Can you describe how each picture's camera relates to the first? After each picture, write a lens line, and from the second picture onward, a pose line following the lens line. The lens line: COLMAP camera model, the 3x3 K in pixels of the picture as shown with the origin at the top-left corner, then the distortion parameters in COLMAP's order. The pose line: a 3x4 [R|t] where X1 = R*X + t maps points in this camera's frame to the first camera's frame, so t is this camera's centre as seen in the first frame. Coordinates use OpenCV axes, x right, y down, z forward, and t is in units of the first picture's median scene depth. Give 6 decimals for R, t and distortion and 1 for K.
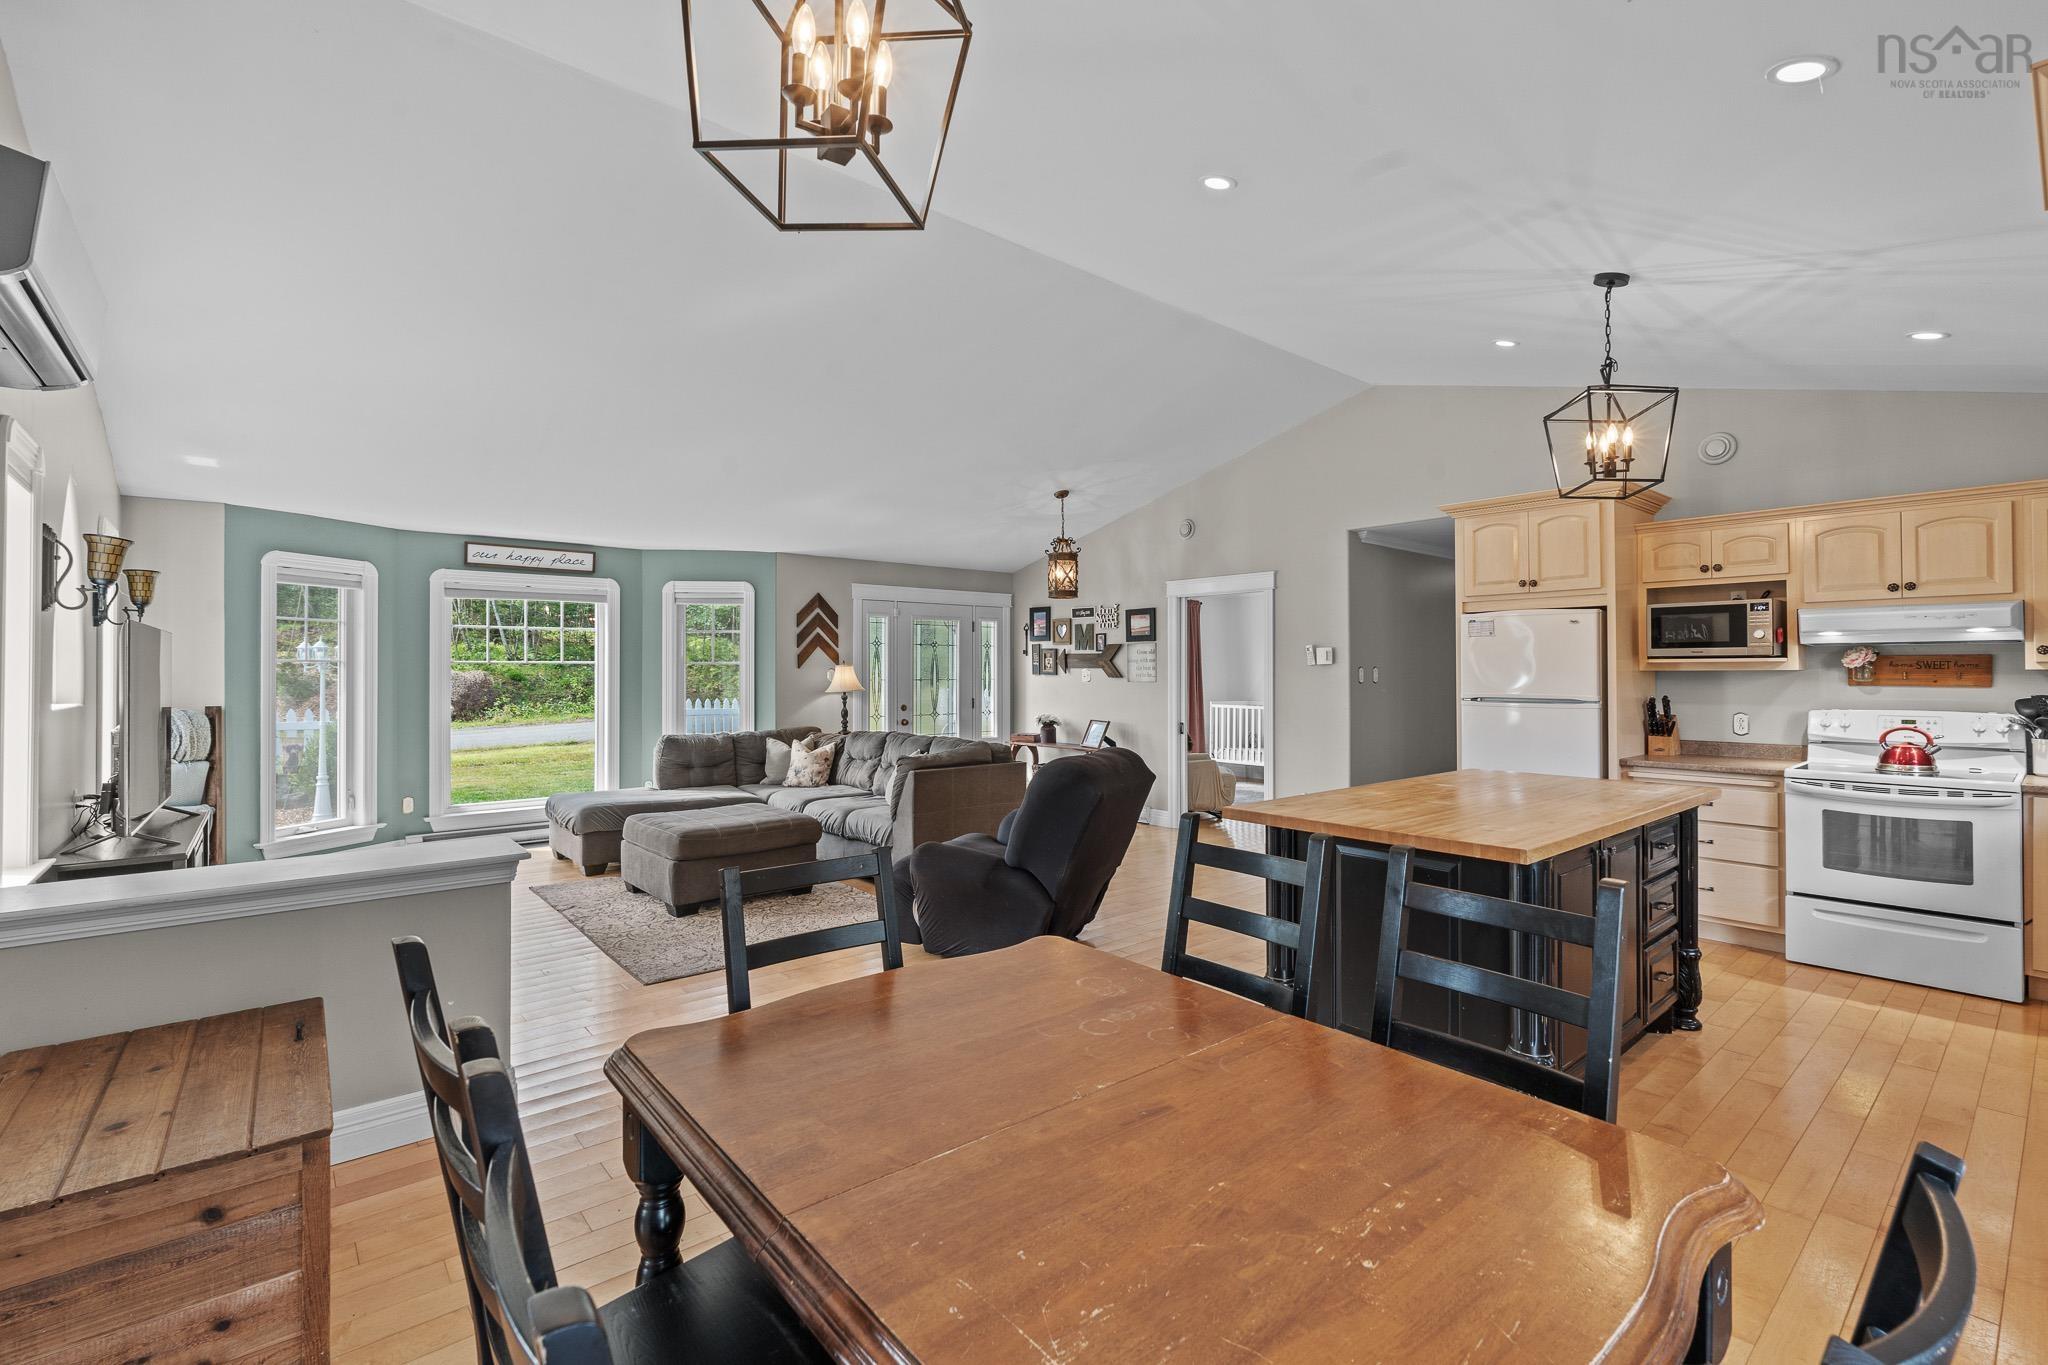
lens RADIAL K [[905.5, 0, 1026.1], [0, 905.5, 664.3], [0, 0, 1]] dist [-0.004203, -0.000071]
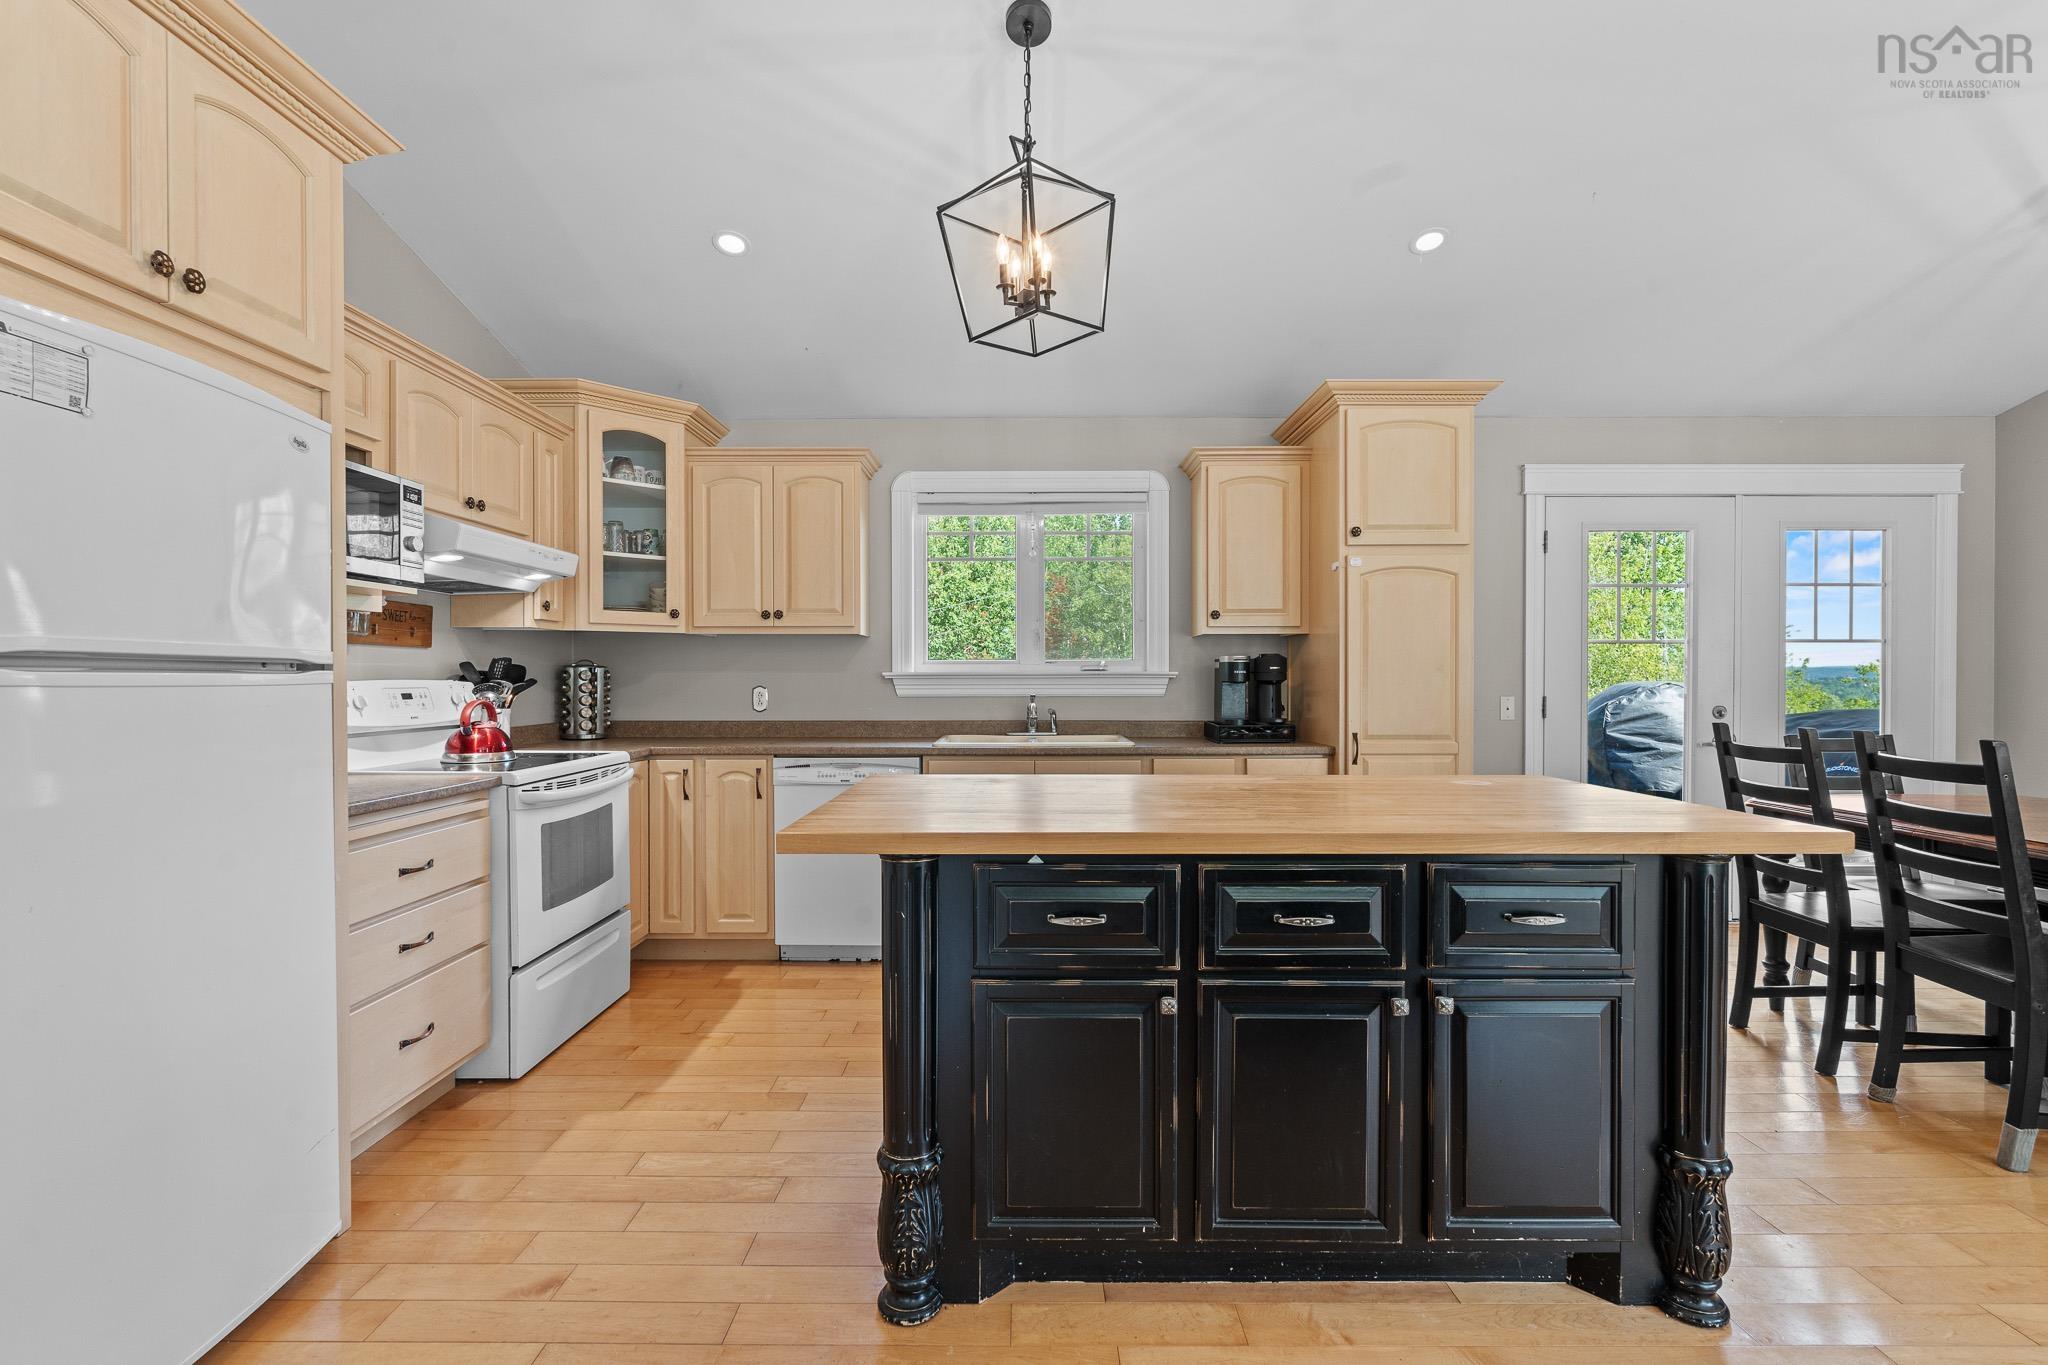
lens RADIAL K [[905.5, 0, 1022.9], [0, 905.5, 682.8], [0, 0, 1]] dist [-0.004203, -0.000071]
pose [[-0.760576, -0.001977, 0.649246, 0.104188], [-0.003632, 0.999993, -0.001210, 0.032009], [-0.649239, -0.003278, -0.760578, 0.736233]]
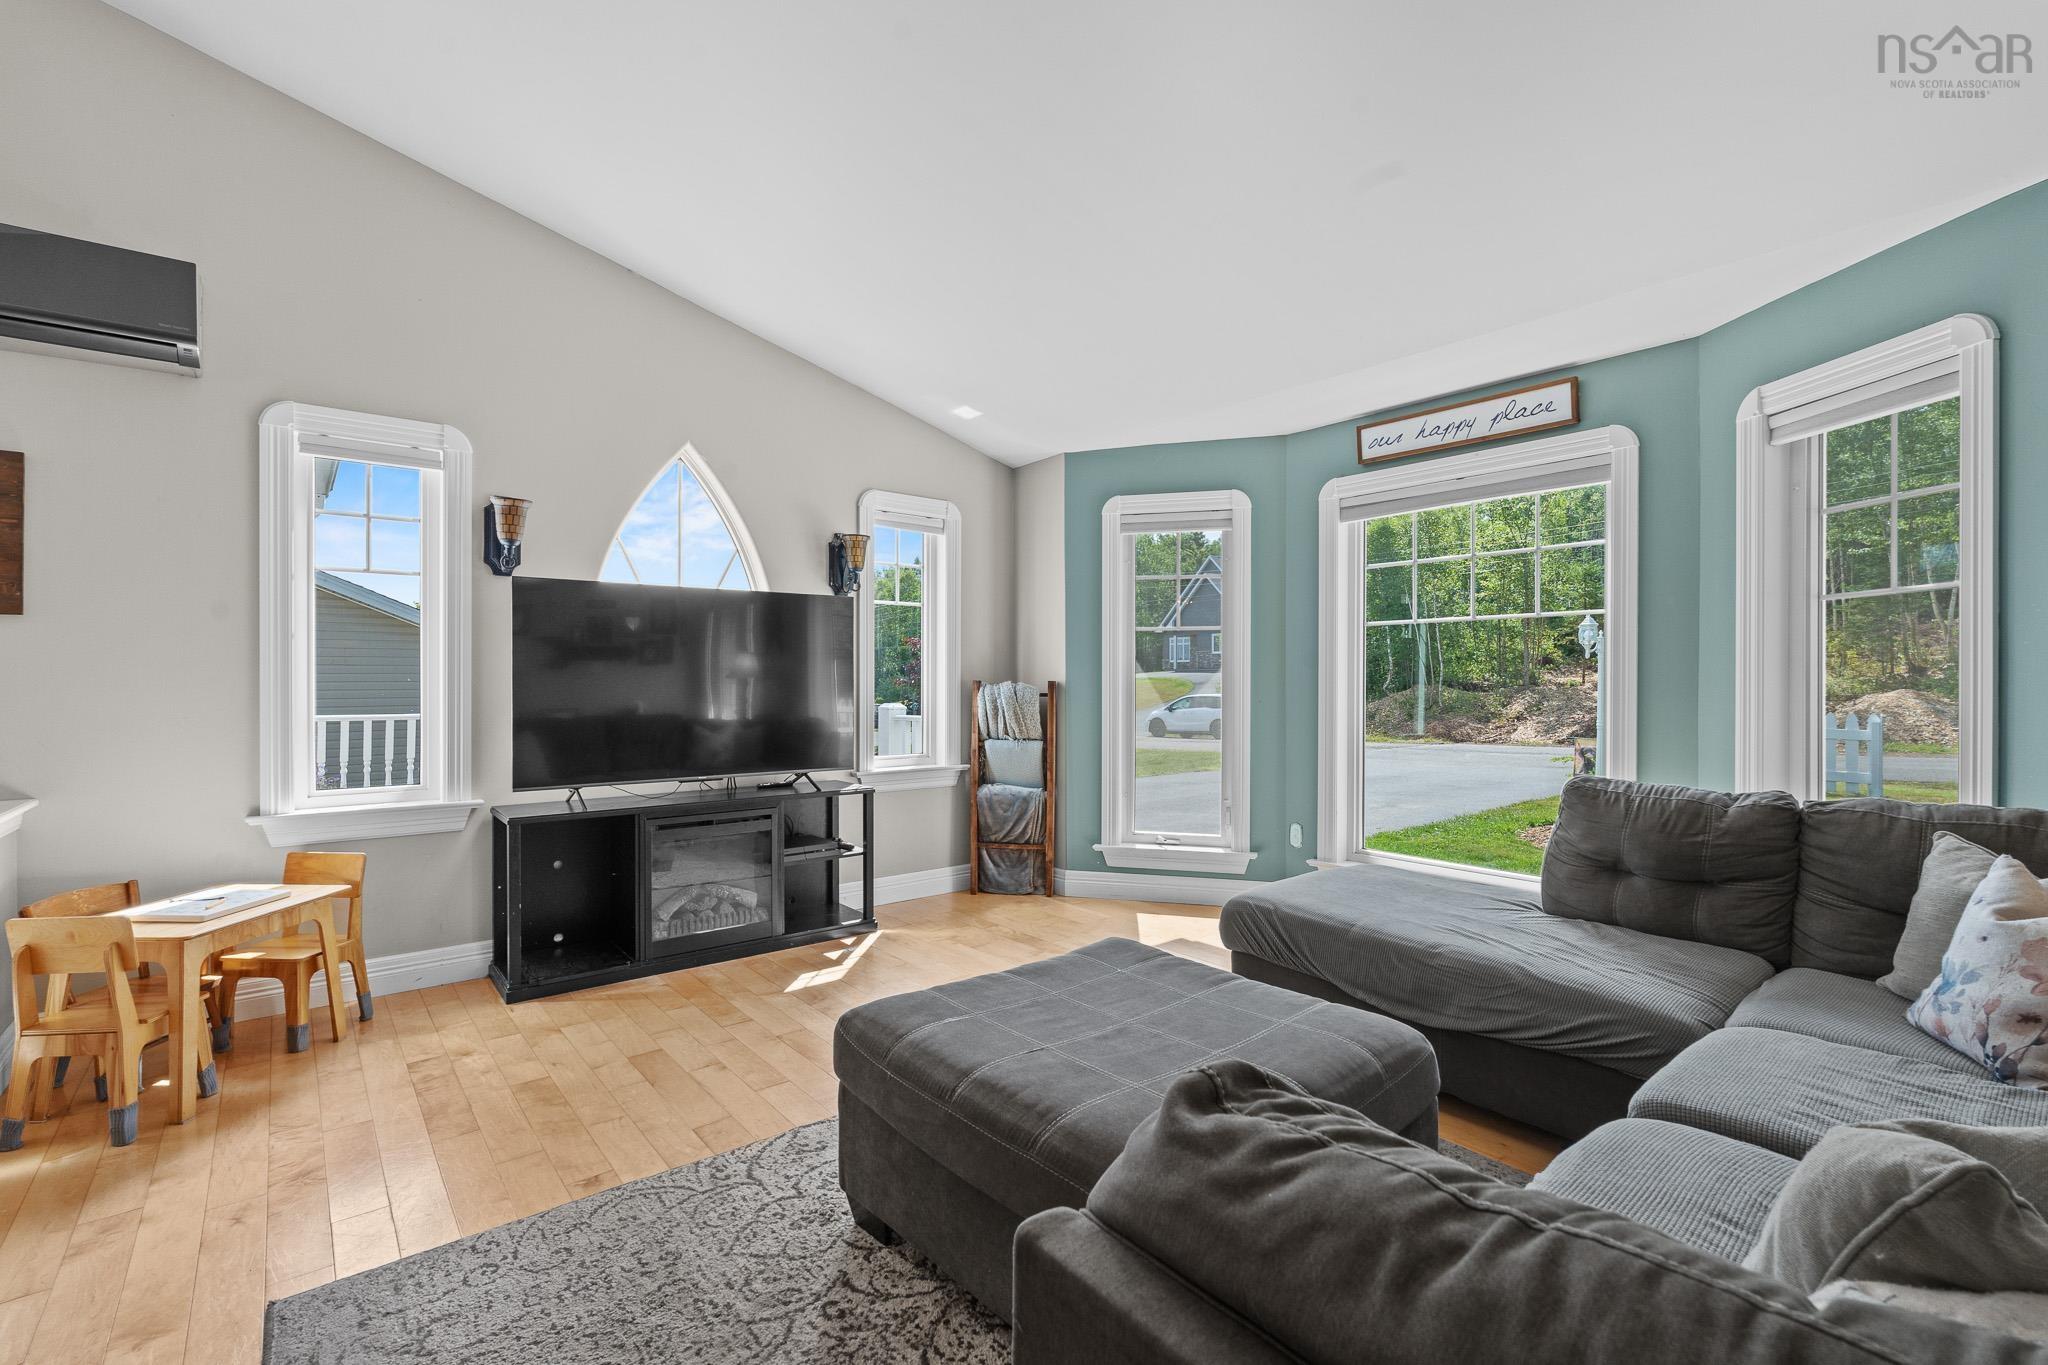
lens RADIAL K [[905.5, 0, 1022.6], [0, 905.5, 679.4], [0, 0, 1]] dist [-0.004203, -0.000071]
pose [[-0.015964, 0.003782, -0.999865, 0.001133], [0.007988, 0.999961, 0.003654, 0.031693], [0.999841, -0.007929, -0.015994, 0.754174]]
